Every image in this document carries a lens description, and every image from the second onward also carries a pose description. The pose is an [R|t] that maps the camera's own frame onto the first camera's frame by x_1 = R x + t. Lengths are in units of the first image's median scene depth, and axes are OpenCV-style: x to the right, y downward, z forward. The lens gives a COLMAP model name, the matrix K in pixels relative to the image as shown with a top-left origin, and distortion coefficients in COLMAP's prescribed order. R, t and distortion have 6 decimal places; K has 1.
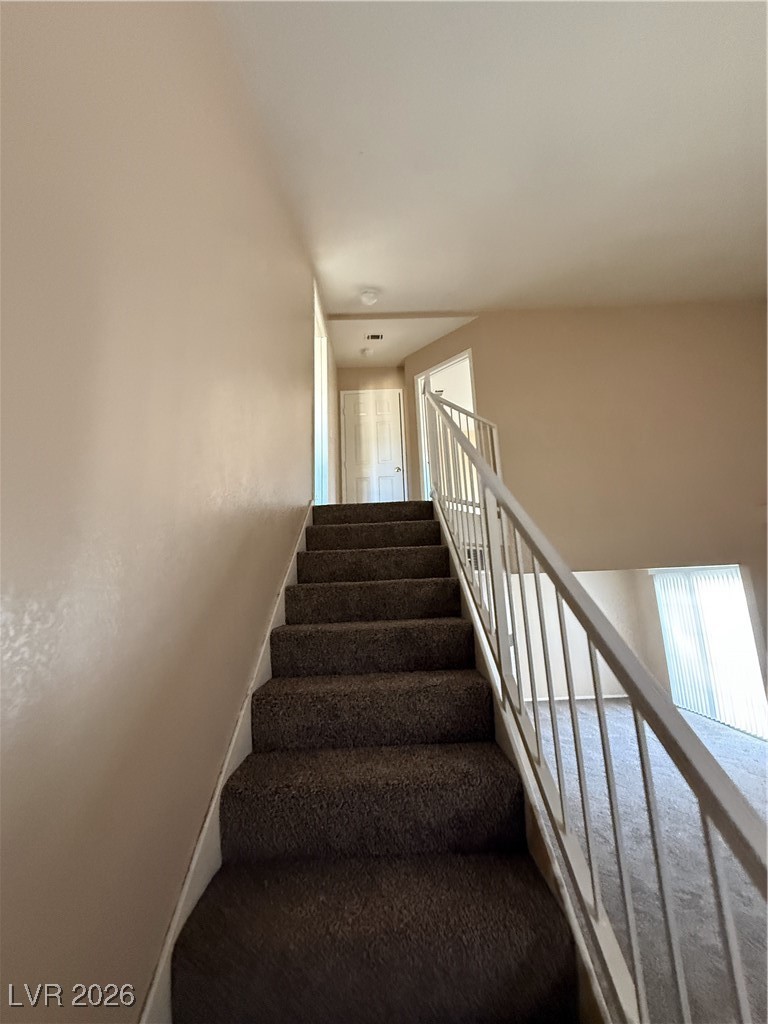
lens RADIAL K [[406.3, 0, 384.1], [0, 406.3, 508.6], [0, 0, 1]] dist [-0.001255, -0.000139]
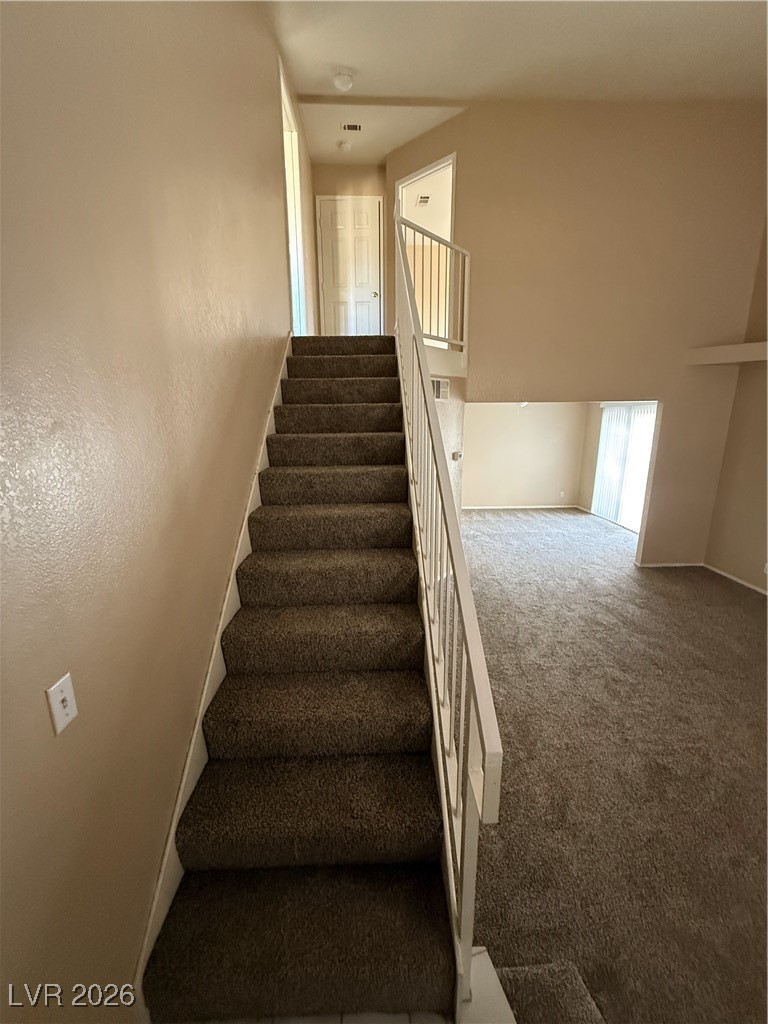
lens RADIAL K [[406.3, 0, 384.1], [0, 406.3, 508.6], [0, 0, 1]] dist [-0.001255, -0.000139]
pose [[0.999046, 0.023281, 0.036939, 0.056797], [-0.036383, 0.911592, 0.409484, -0.044252], [-0.024140, -0.410437, 0.911569, -0.263827]]
